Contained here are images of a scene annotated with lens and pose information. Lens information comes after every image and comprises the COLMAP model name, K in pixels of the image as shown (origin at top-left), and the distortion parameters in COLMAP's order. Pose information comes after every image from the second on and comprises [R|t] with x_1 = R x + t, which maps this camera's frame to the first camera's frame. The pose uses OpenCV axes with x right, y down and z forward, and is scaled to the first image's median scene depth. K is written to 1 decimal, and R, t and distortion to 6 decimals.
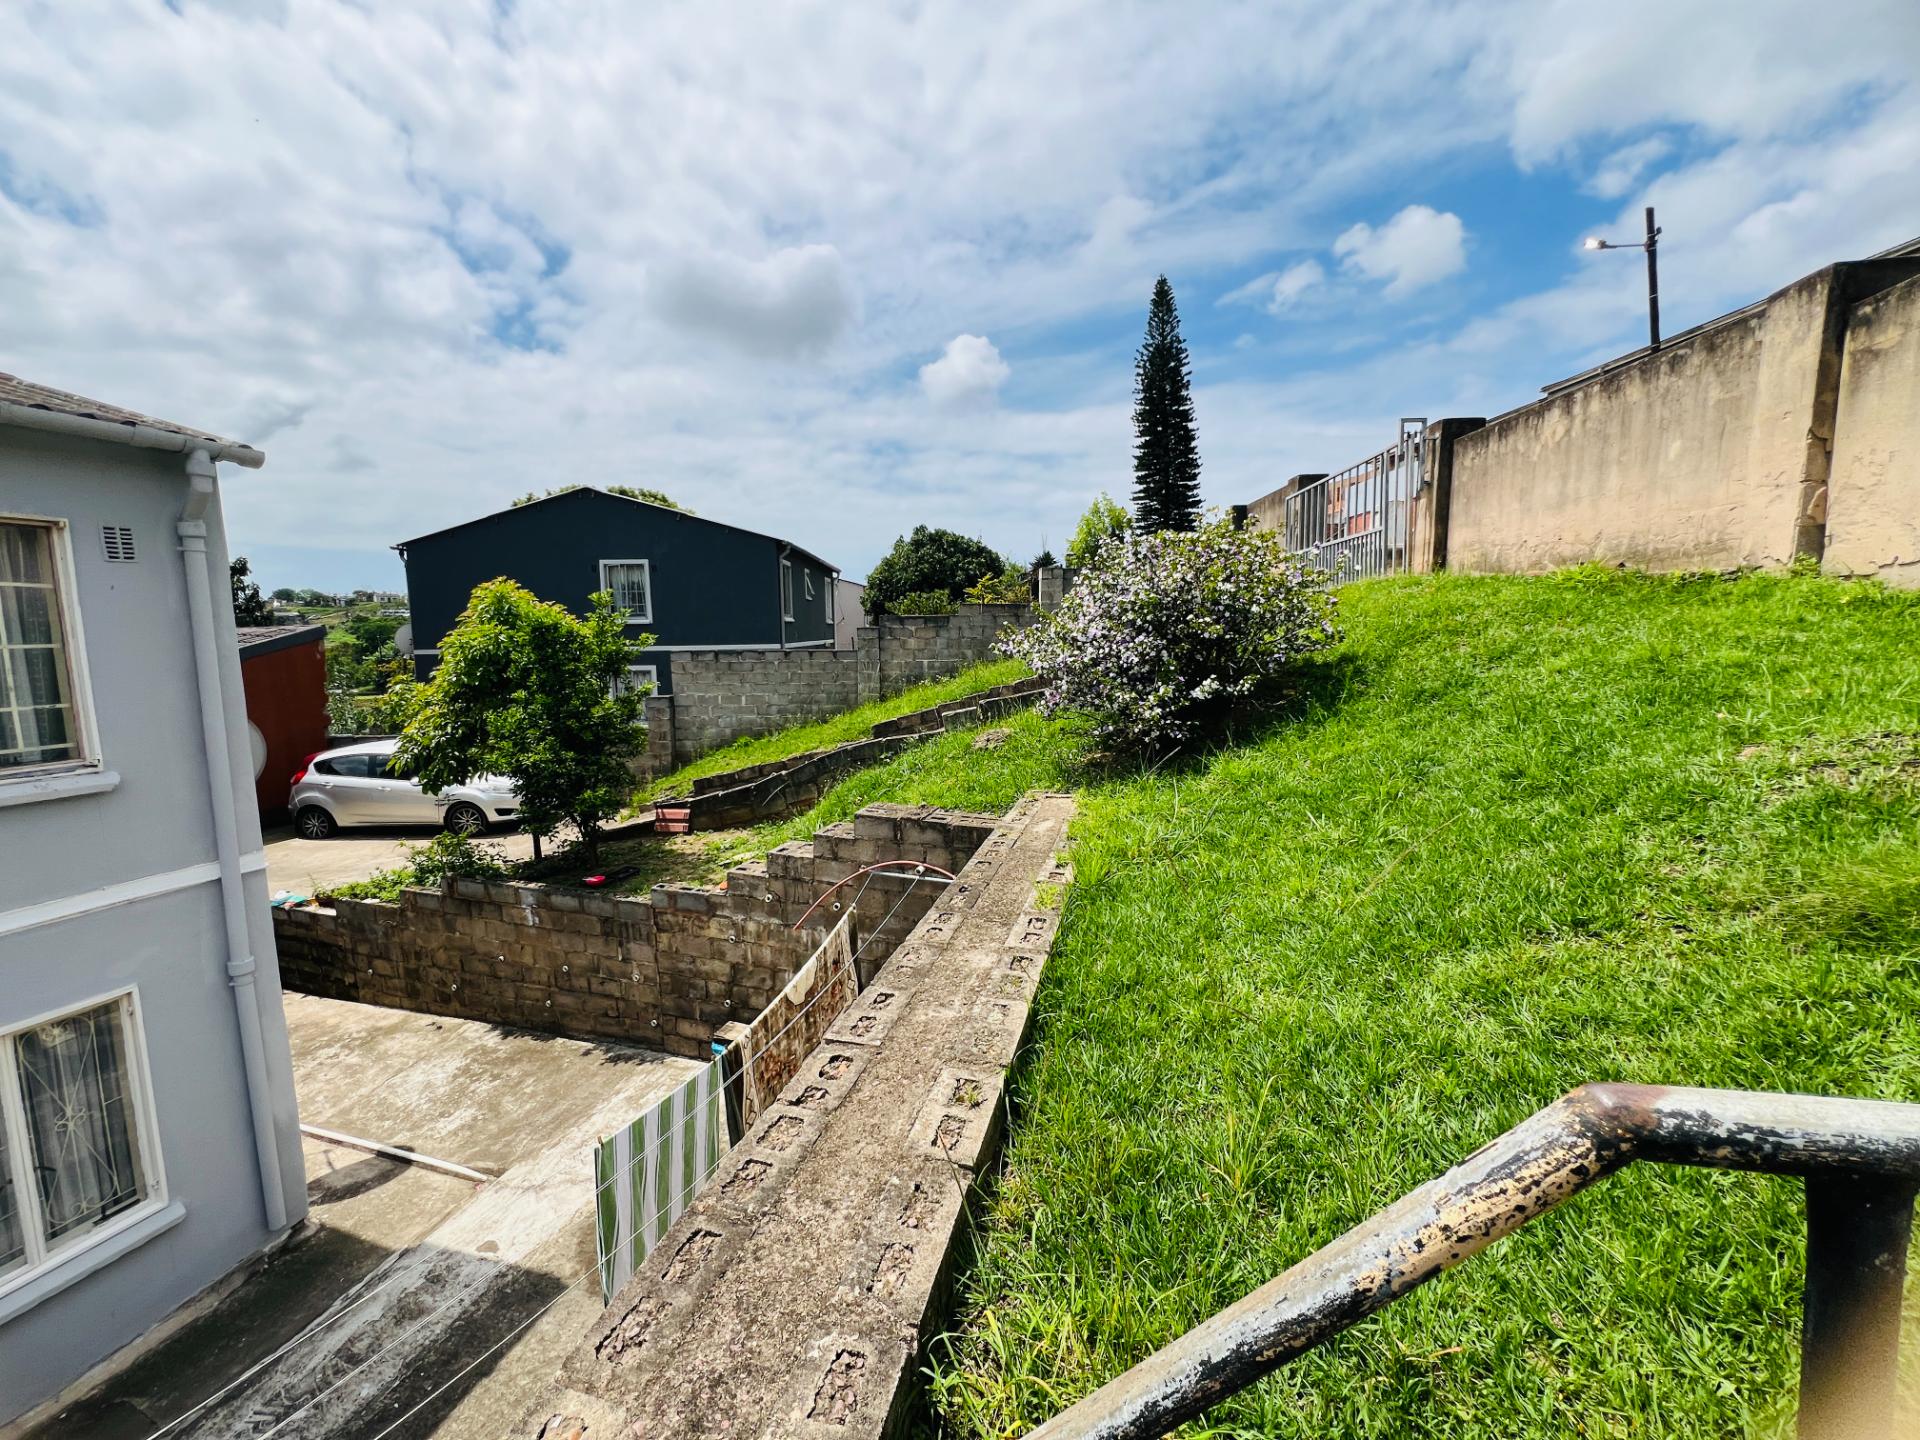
lens RADIAL K [[767.9, 0, 958.1], [0, 767.9, 717.9], [0, 0, 1]] dist [-0.002850, 0.000717]
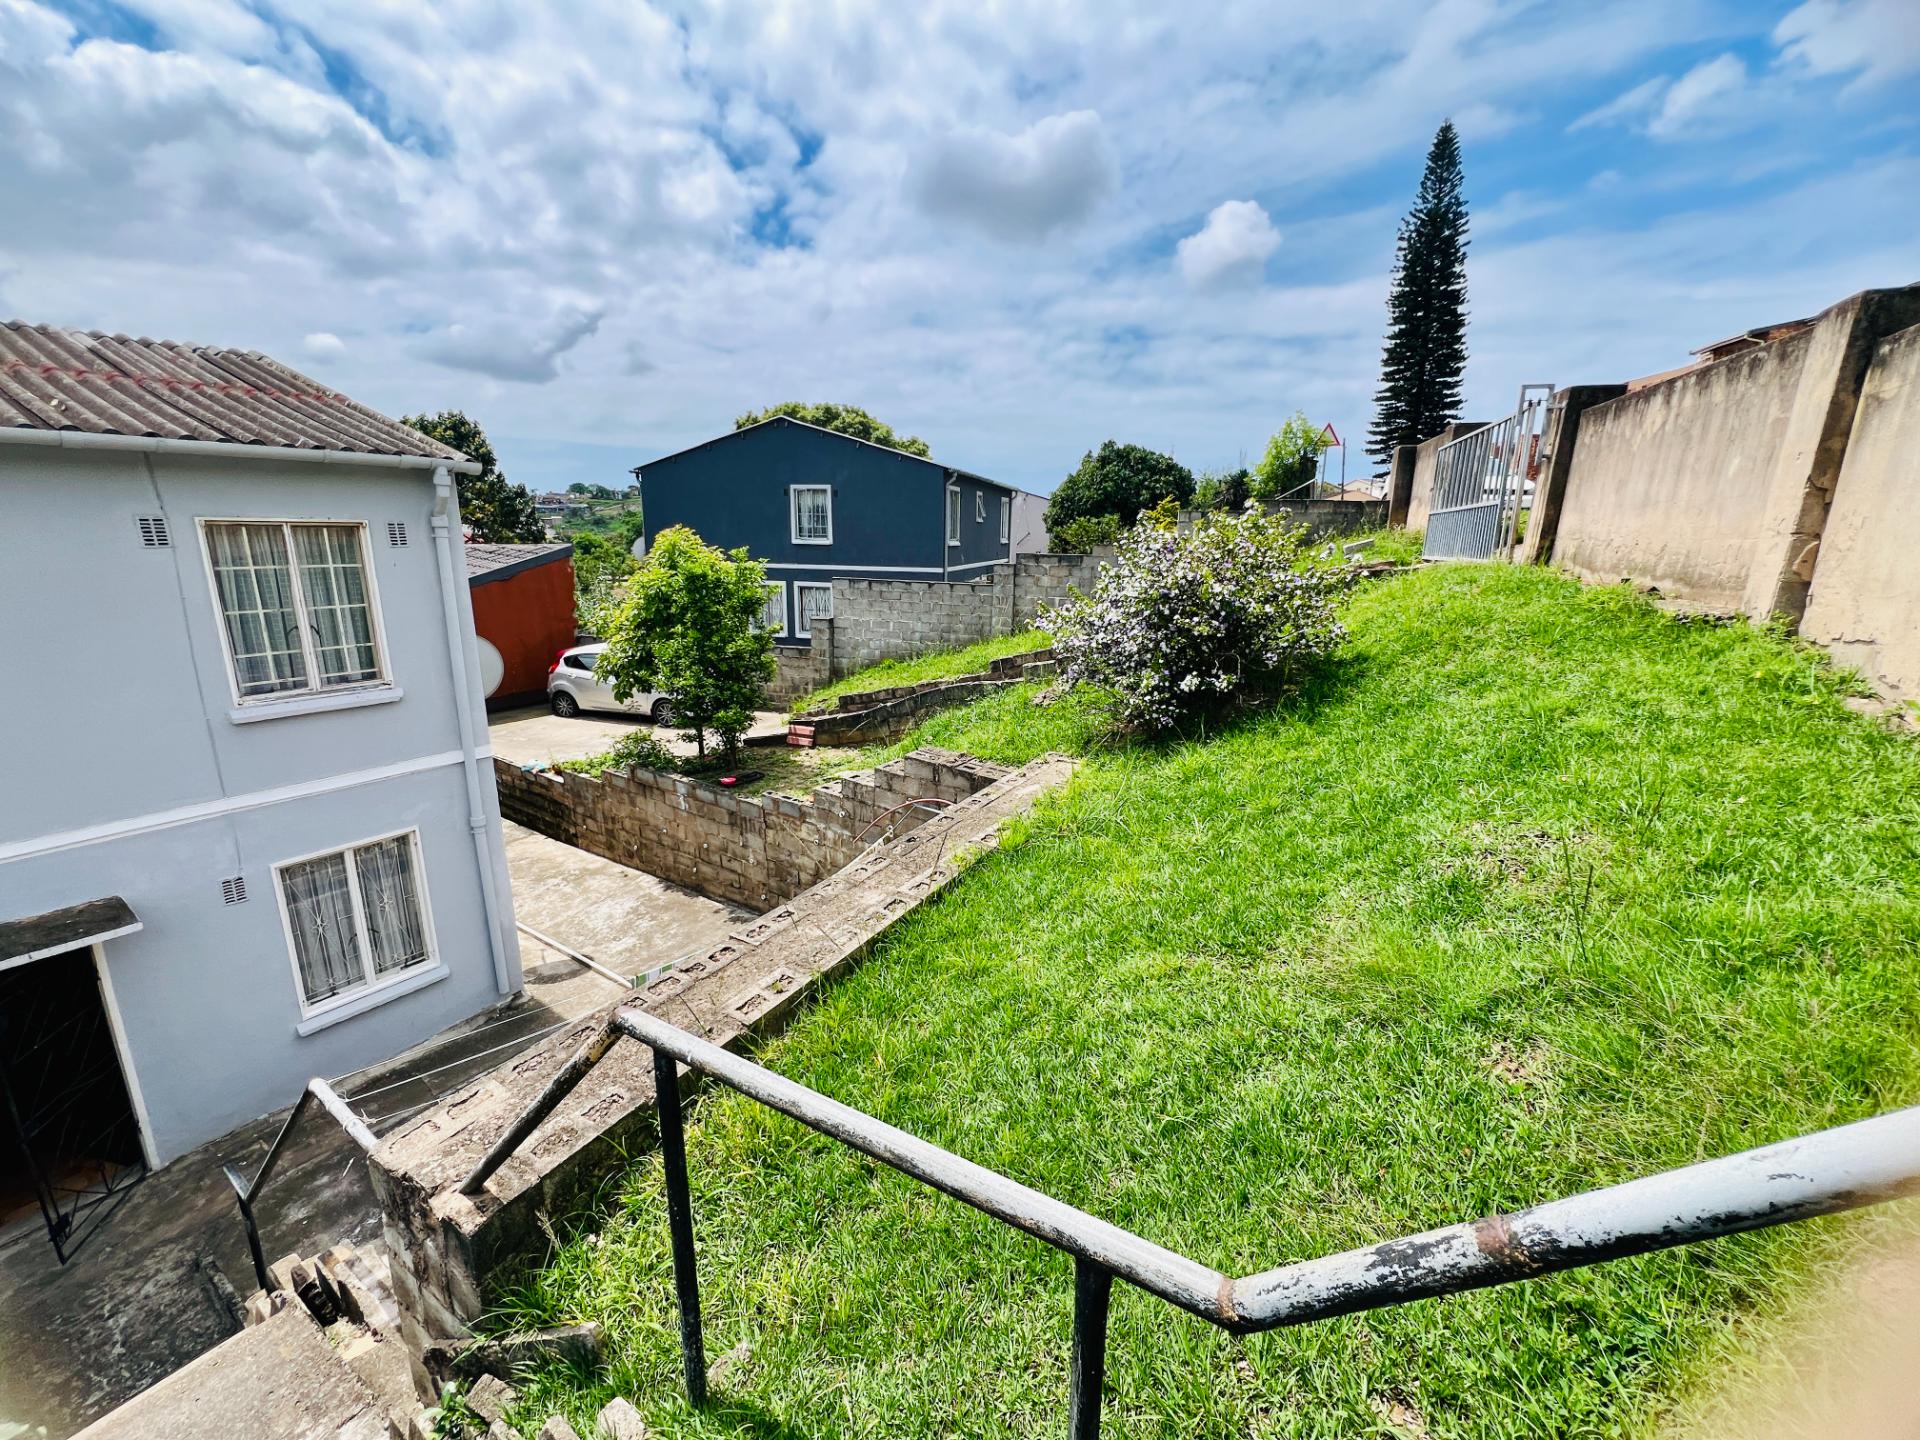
lens RADIAL K [[767.9, 0, 958.1], [0, 767.9, 717.9], [0, 0, 1]] dist [-0.002850, 0.000717]
pose [[0.962932, 0.091545, -0.253736, 0.192737], [-0.059851, 0.989713, 0.129943, -0.074131], [0.263021, -0.109940, 0.958506, -0.093356]]
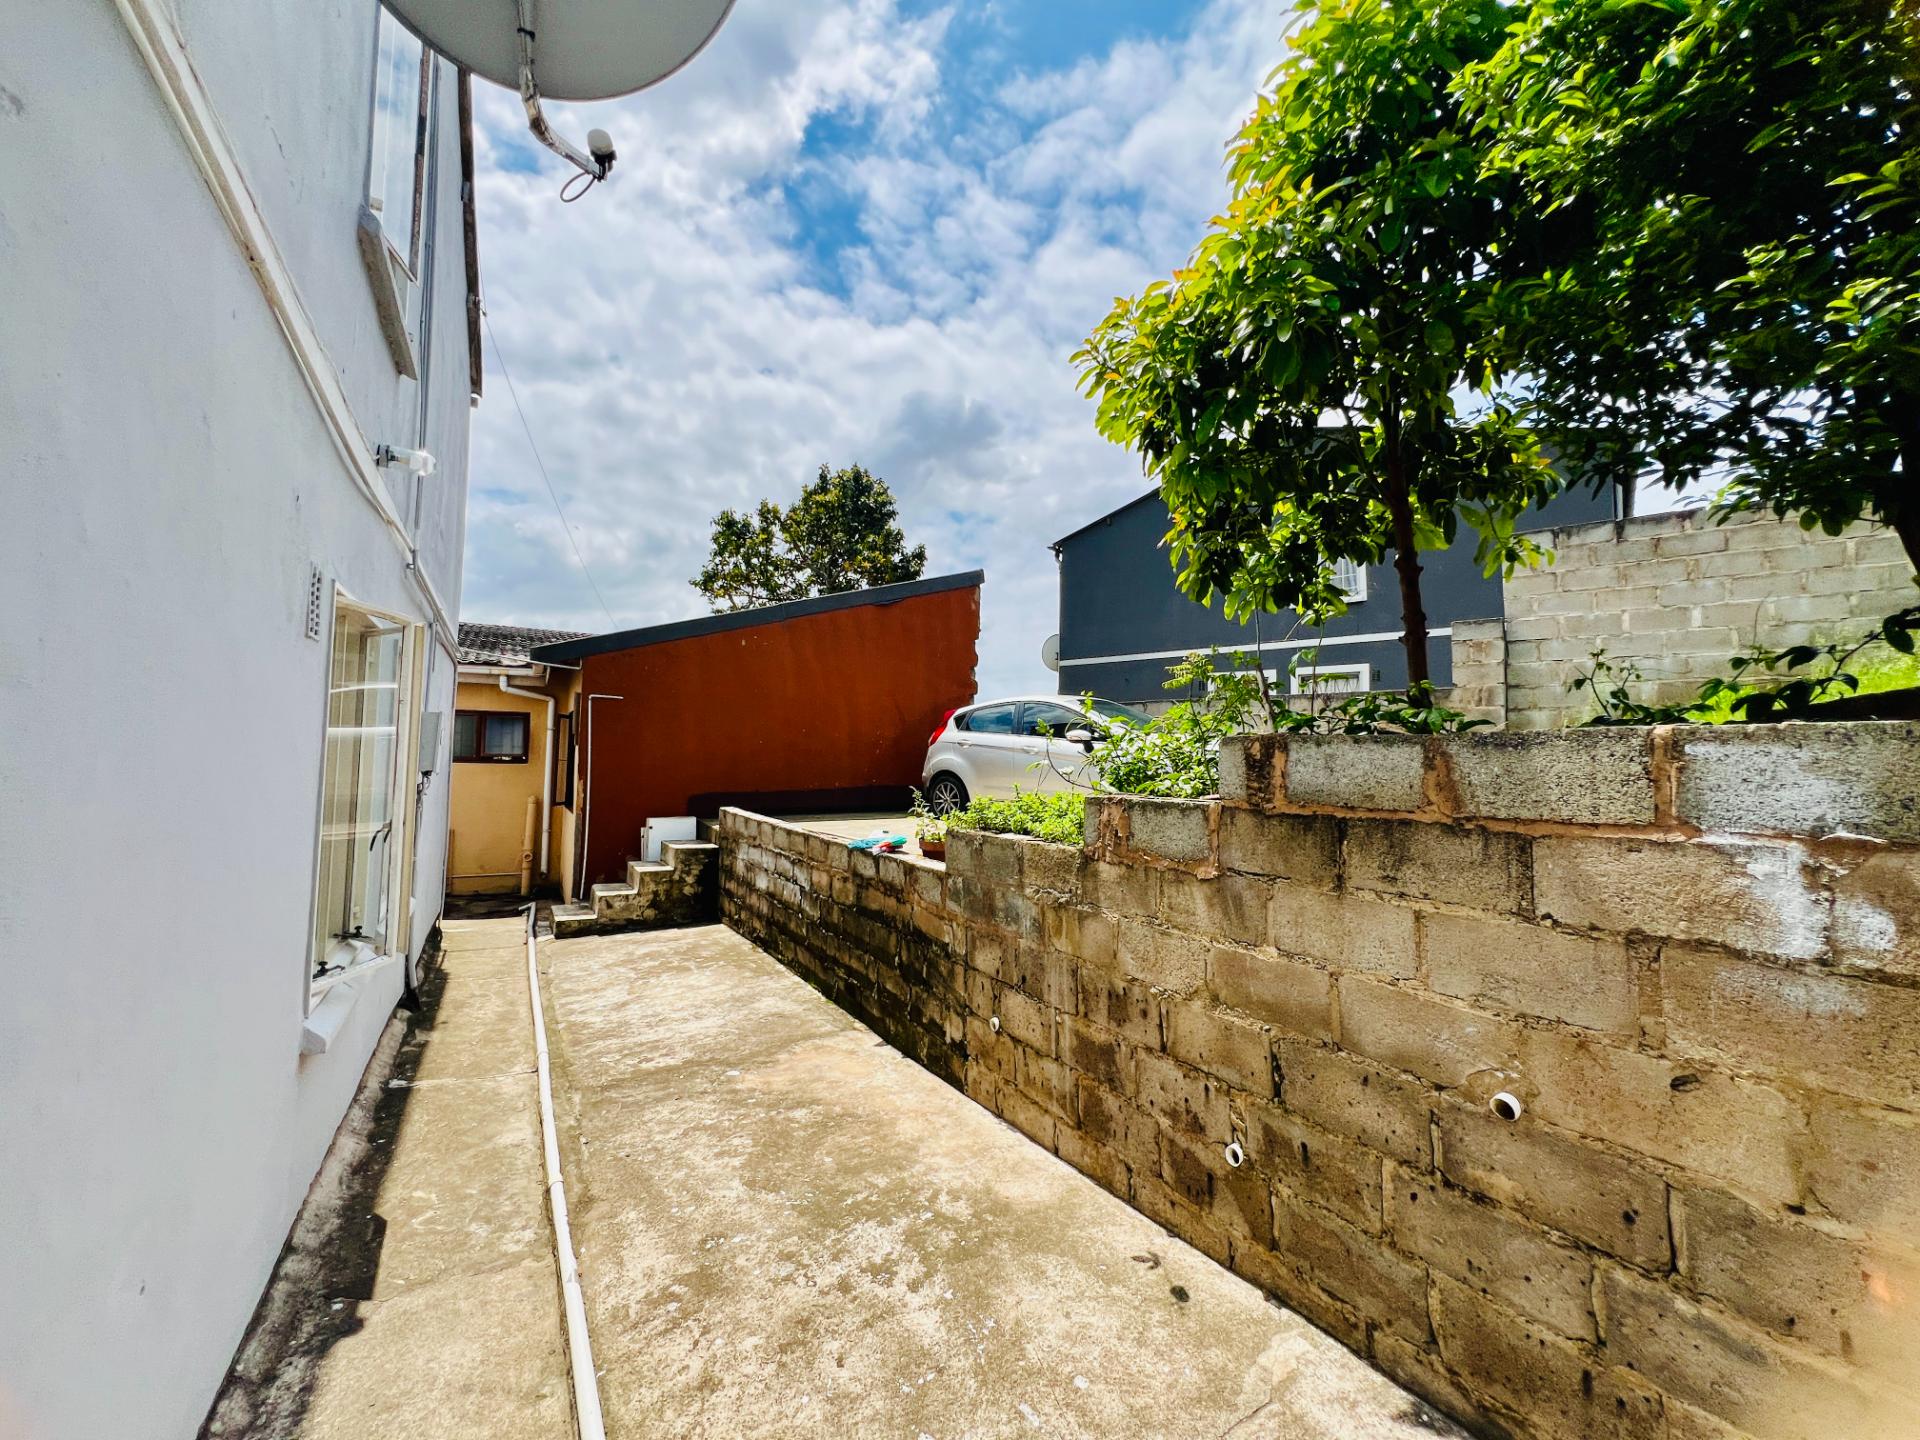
lens RADIAL K [[769.9, 0, 958.4], [0, 769.9, 718.8], [0, 0, 1]] dist [-0.001919, 0.000350]
pose [[0.755693, -0.009530, -0.654857, -0.562488], [-0.103185, 0.985674, -0.133418, 0.250381], [0.646747, 0.168394, 0.743883, 0.721024]]
